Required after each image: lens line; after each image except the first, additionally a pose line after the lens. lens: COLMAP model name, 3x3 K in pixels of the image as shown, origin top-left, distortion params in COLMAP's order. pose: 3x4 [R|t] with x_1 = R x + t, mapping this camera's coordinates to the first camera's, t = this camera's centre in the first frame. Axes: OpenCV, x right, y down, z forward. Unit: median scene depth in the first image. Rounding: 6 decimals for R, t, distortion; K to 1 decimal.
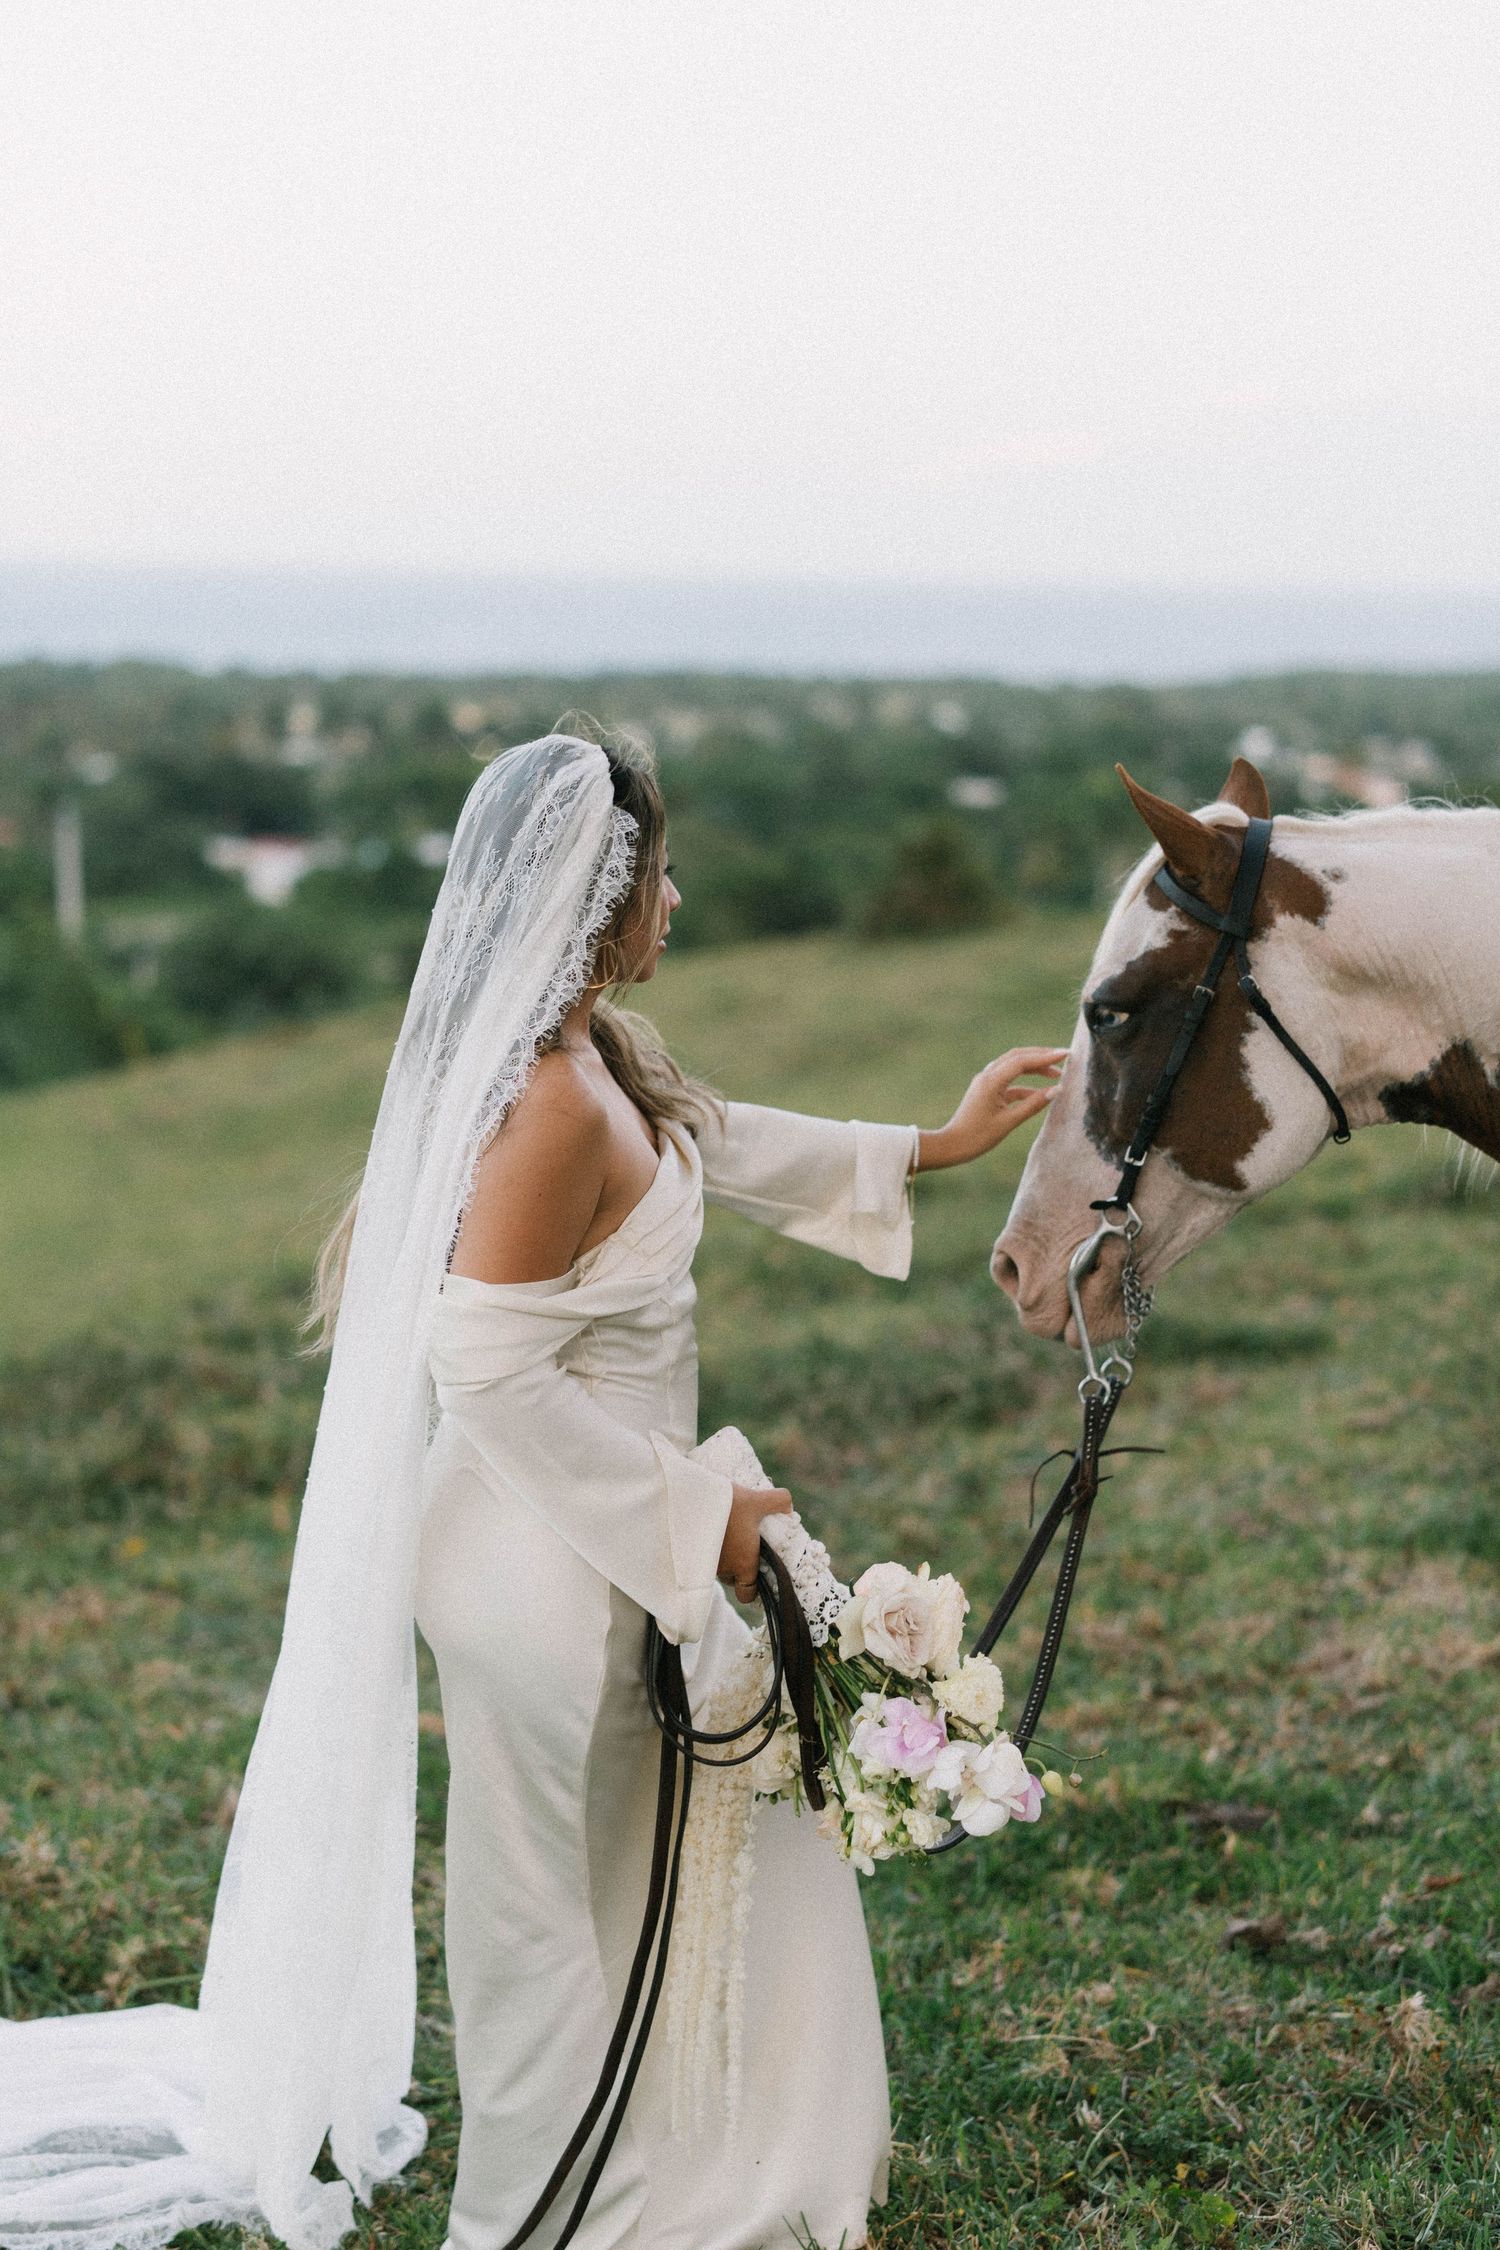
lens RADIAL K [[3267.8, 0, 750.0], [0, 3267.8, 1125.0], [0, 0, 1]] dist [0.014849, -0.019713]
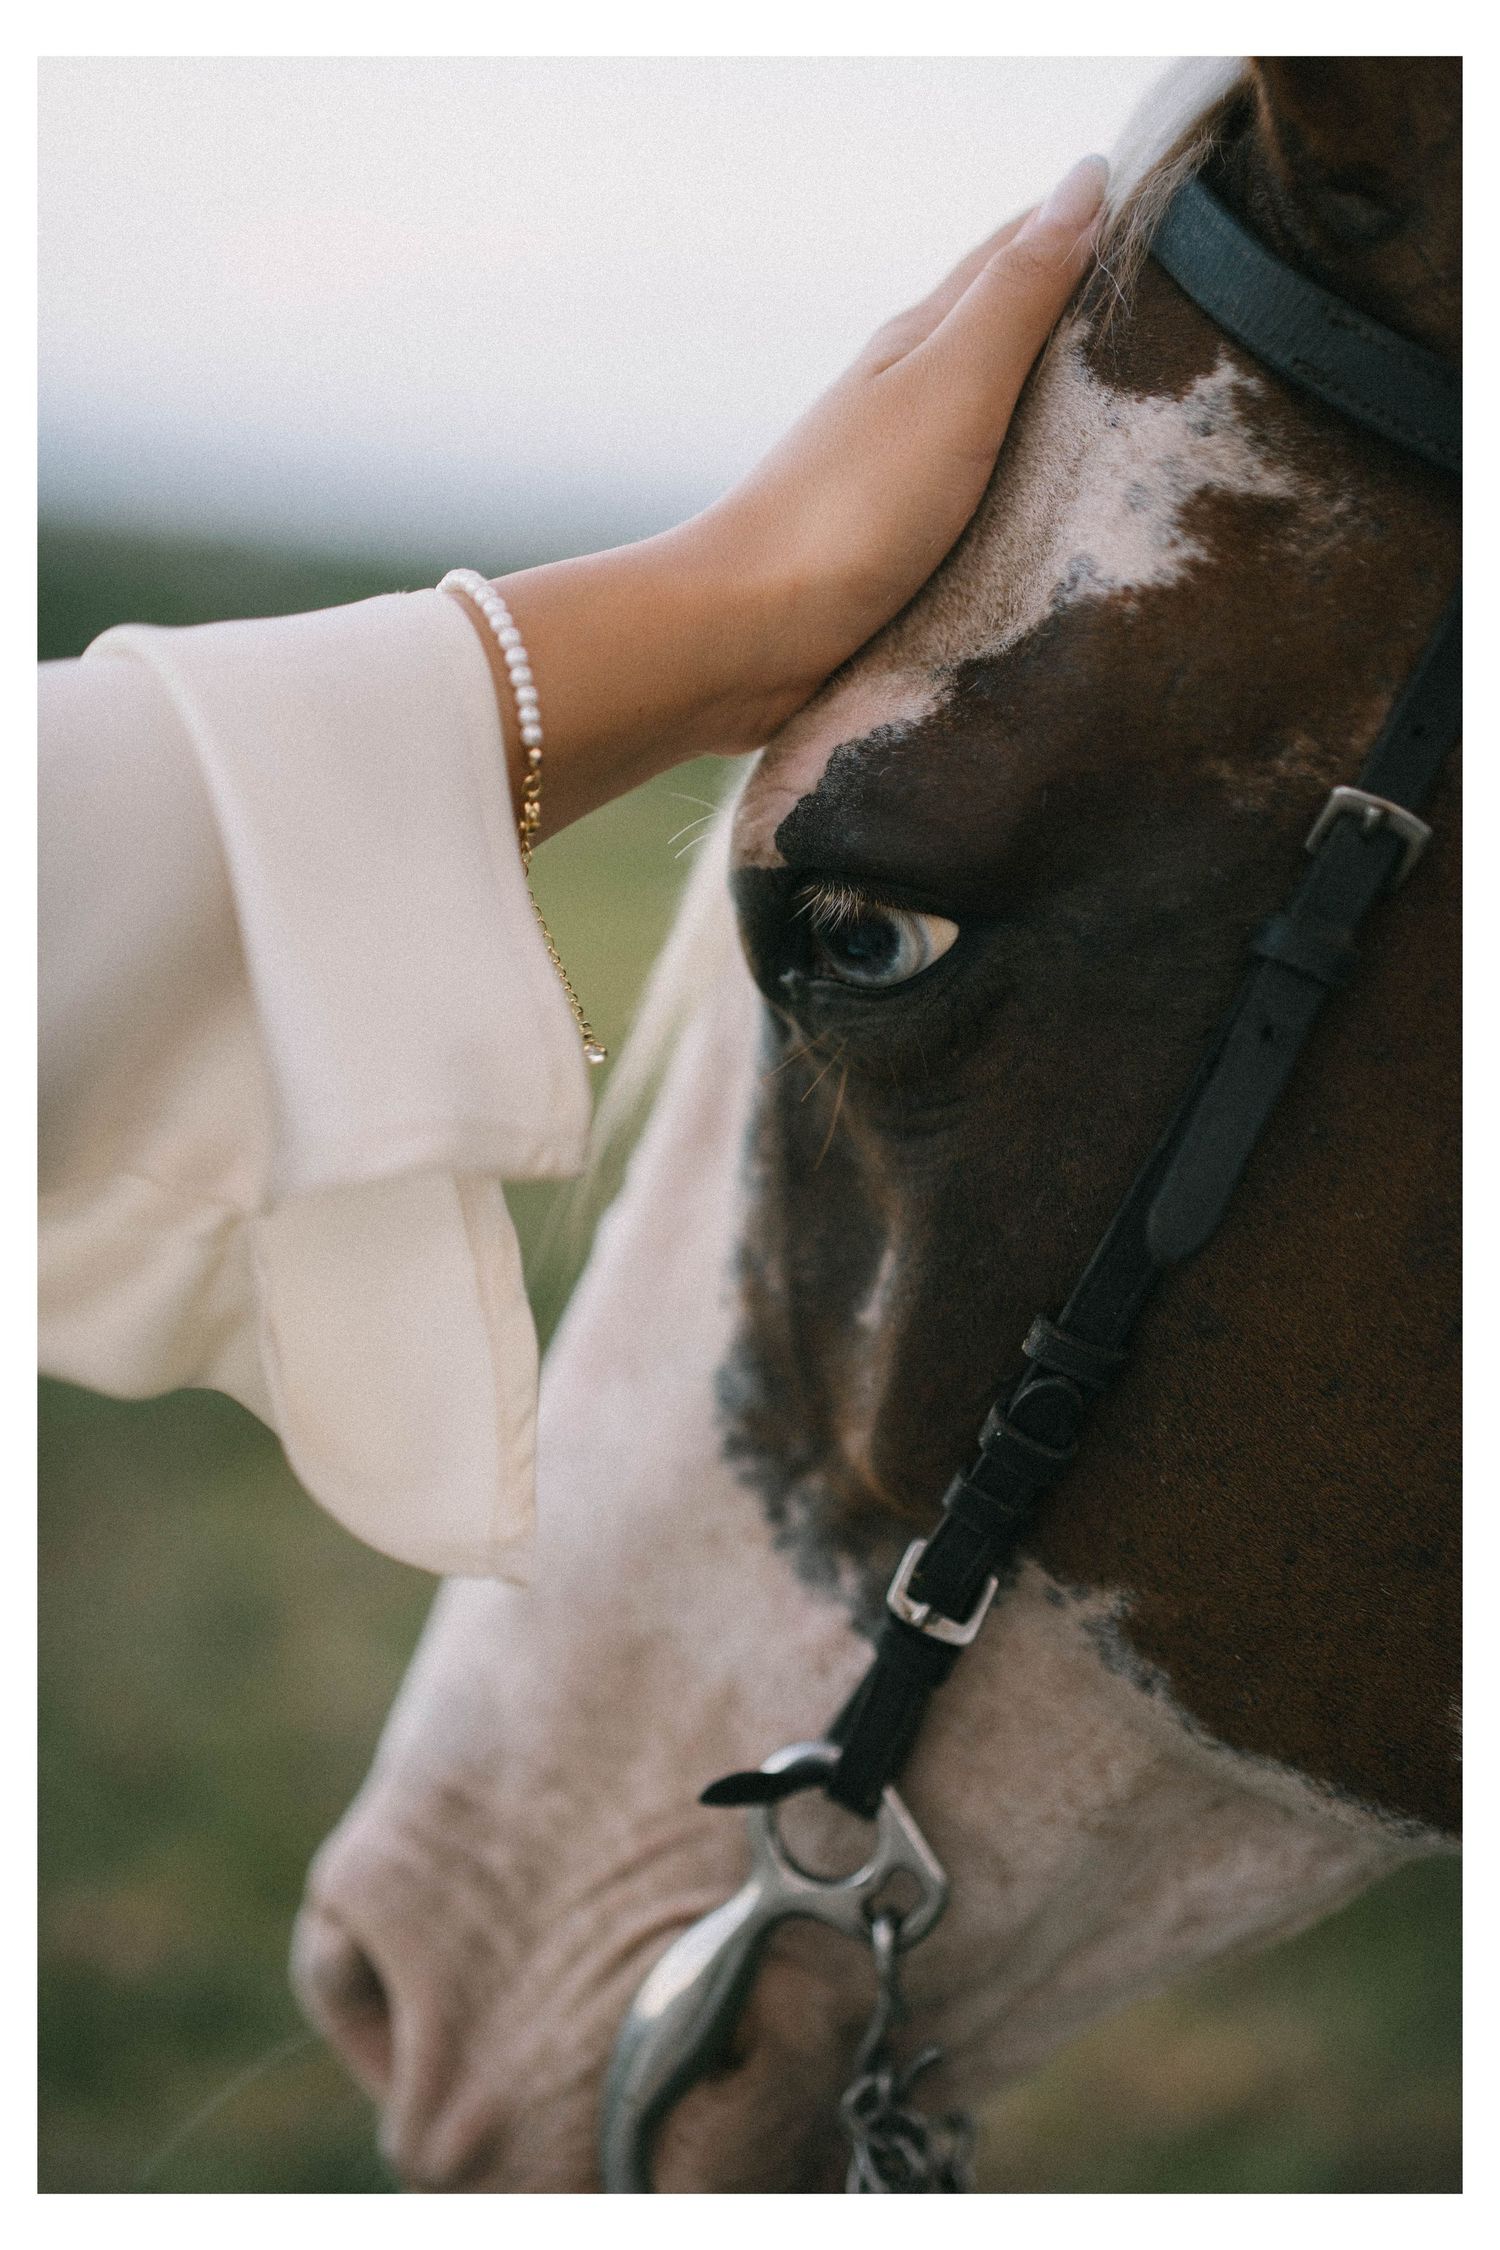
lens RADIAL K [[3267.8, 0, 750.0], [0, 3267.8, 1125.0], [0, 0, 1]] dist [0.014849, -0.019713]
pose [[0.994928, 0.051150, 0.086611, 0.085092], [-0.053073, 0.998389, 0.020050, -0.024557], [-0.085446, -0.024545, 0.996040, 0.786574]]
